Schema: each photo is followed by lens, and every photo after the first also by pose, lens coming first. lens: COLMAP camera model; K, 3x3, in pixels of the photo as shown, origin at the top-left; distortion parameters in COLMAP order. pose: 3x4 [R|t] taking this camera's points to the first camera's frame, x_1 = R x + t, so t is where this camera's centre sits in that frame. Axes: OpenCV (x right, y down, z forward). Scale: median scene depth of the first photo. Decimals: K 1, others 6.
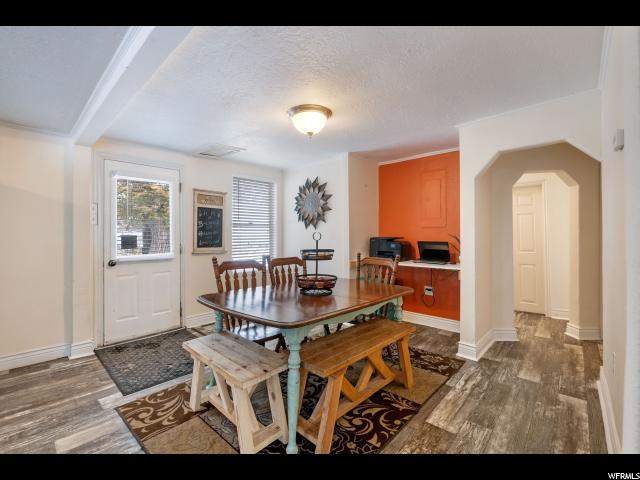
lens RADIAL K [[285.2, 0, 319.7], [0, 285.2, 238.6], [0, 0, 1]] dist [-0.000251, 0.000500]
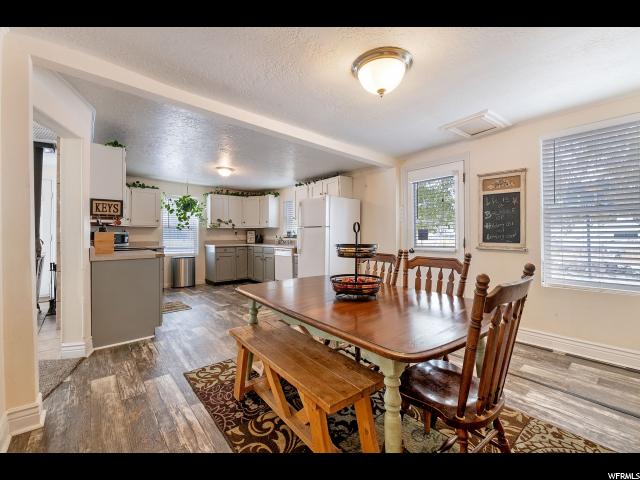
lens RADIAL K [[285.2, 0, 318.2], [0, 285.2, 236.4], [0, 0, 1]] dist [-0.000251, 0.000500]
pose [[-0.161138, 0.010468, -0.986876, 0.637884], [0.001088, 0.999945, 0.010429, 0.005461], [0.986931, 0.000607, -0.161140, 0.816481]]
